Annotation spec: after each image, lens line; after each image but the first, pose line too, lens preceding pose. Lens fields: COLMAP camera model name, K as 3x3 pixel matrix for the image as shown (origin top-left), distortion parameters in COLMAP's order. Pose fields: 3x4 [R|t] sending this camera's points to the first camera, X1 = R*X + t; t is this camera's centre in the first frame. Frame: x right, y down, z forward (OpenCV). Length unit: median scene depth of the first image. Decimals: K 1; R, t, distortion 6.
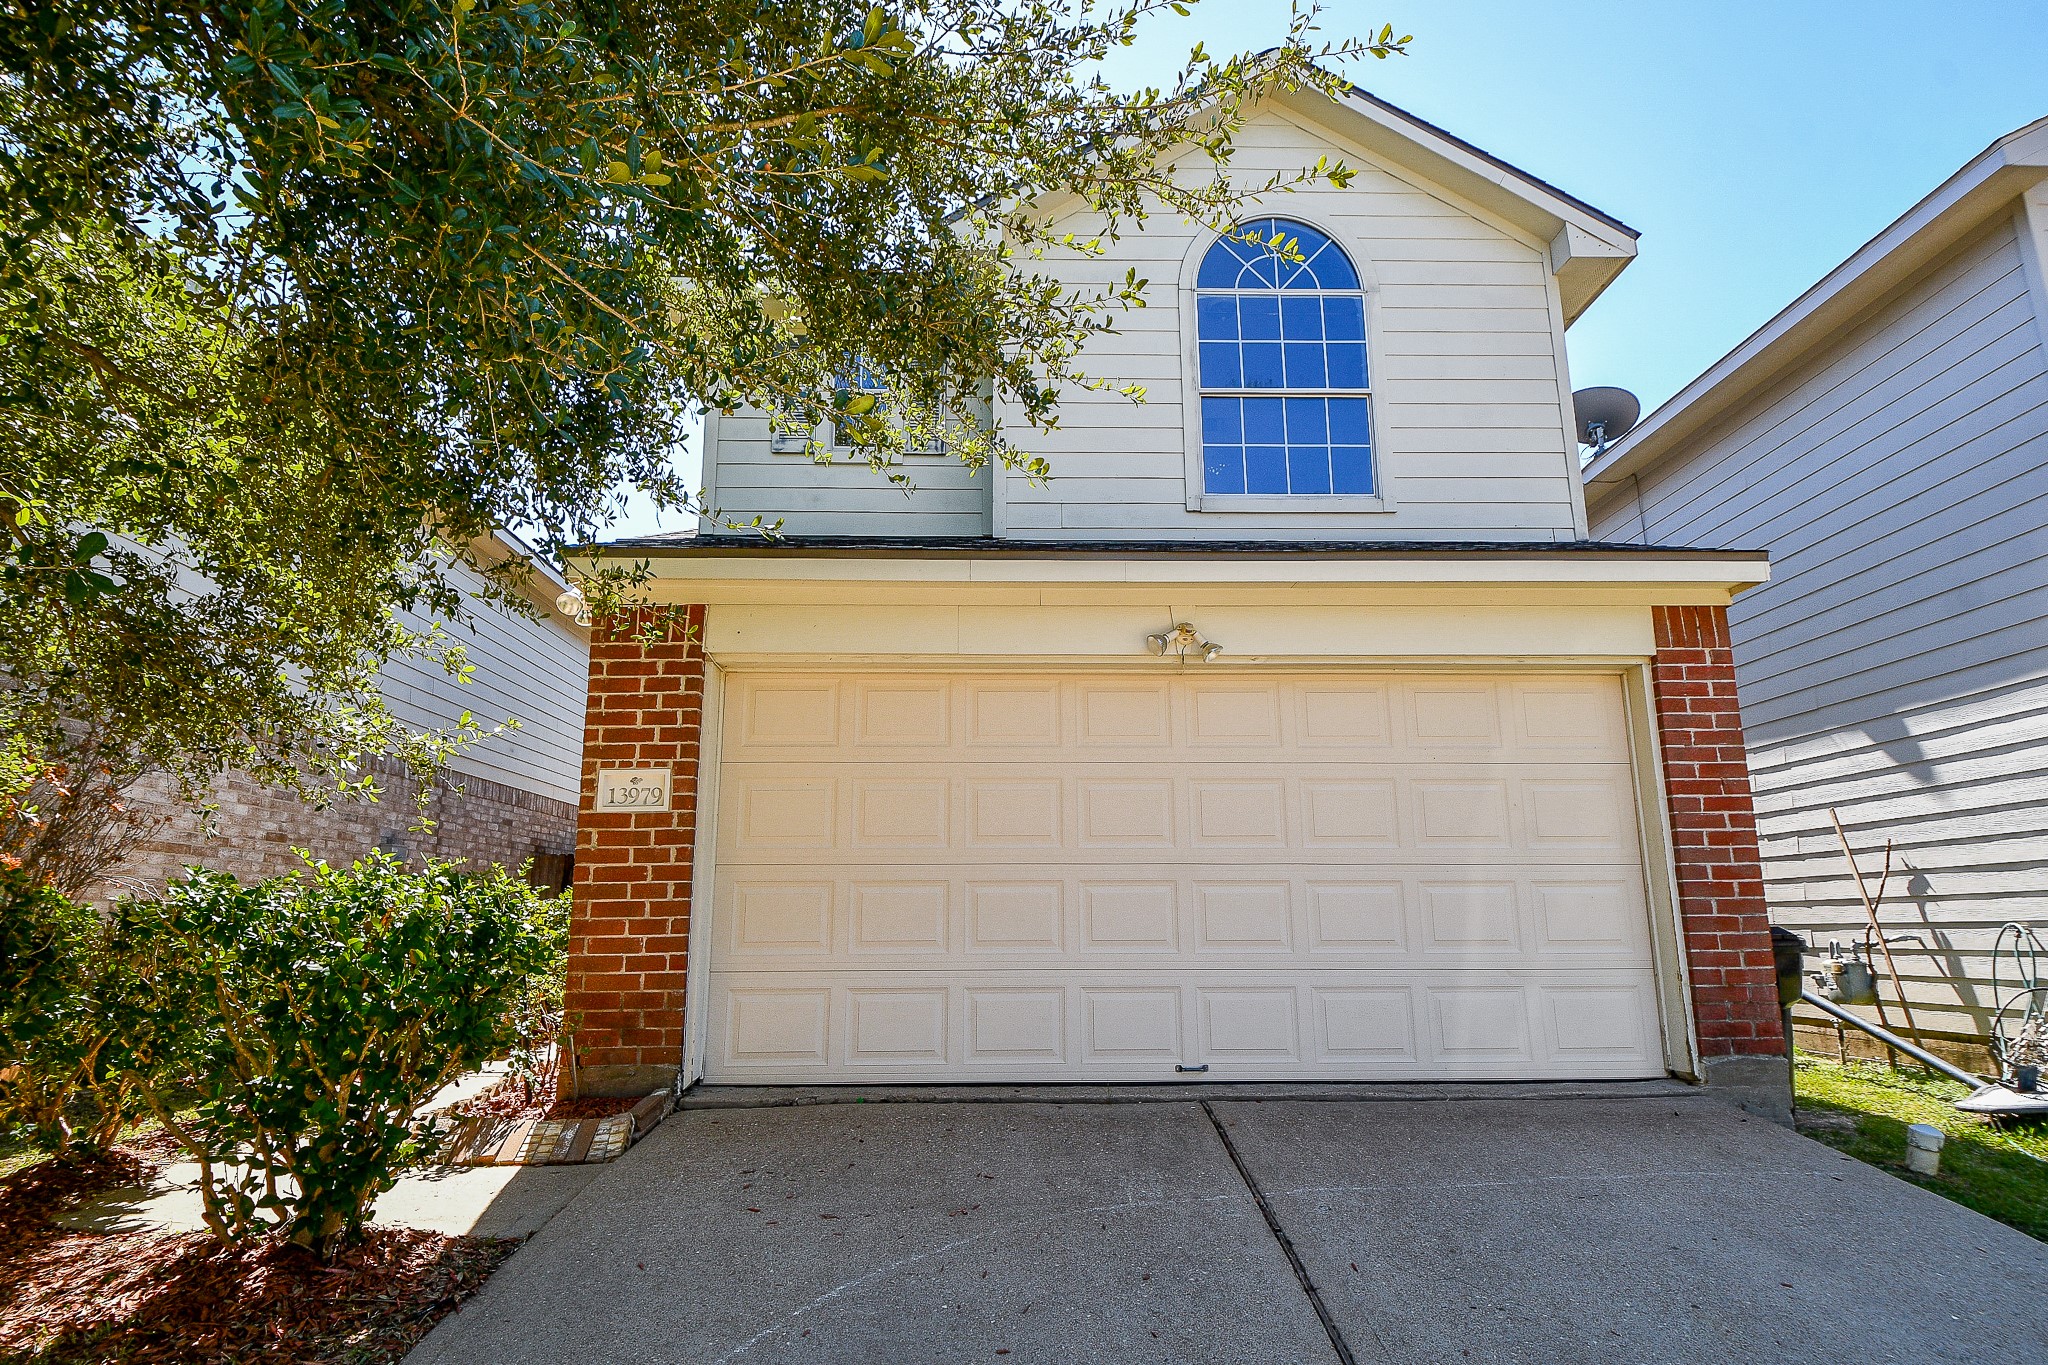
lens RADIAL K [[1077.9, 0, 1019.2], [0, 1077.9, 692.3], [0, 0, 1]] dist [0.021569, -0.031139]
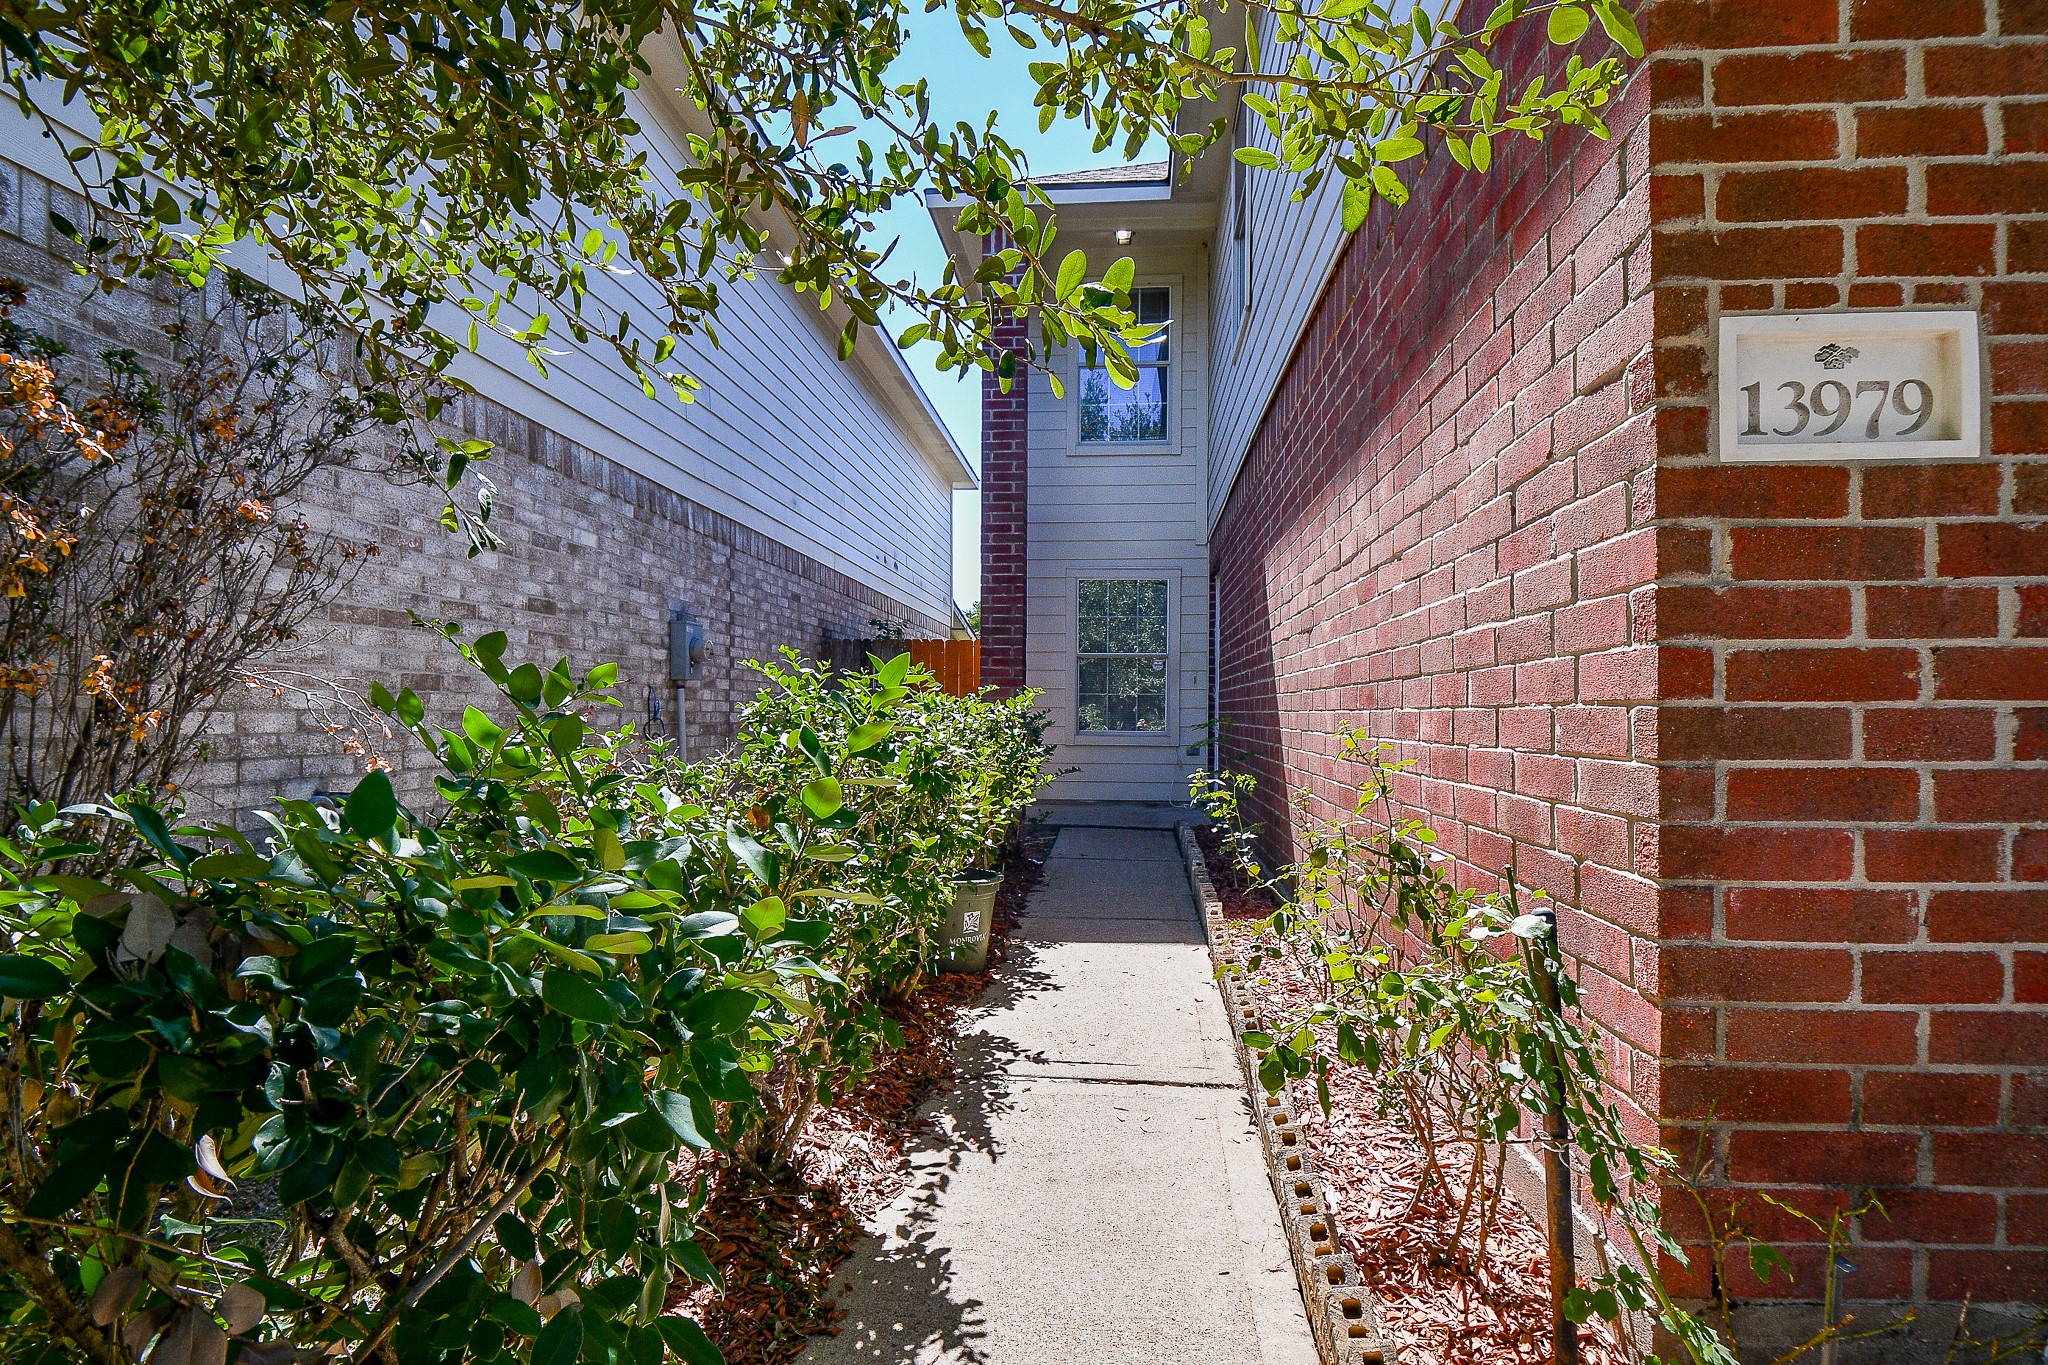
lens RADIAL K [[1043.7, 0, 1033.9], [0, 1043.7, 700.7], [0, 0, 1]] dist [0.020821, -0.028641]
pose [[0.993331, 0.010599, -0.114807, -0.521639], [0.012500, 0.979996, 0.198623, 0.111220], [0.114615, -0.198733, 0.973328, 0.669319]]
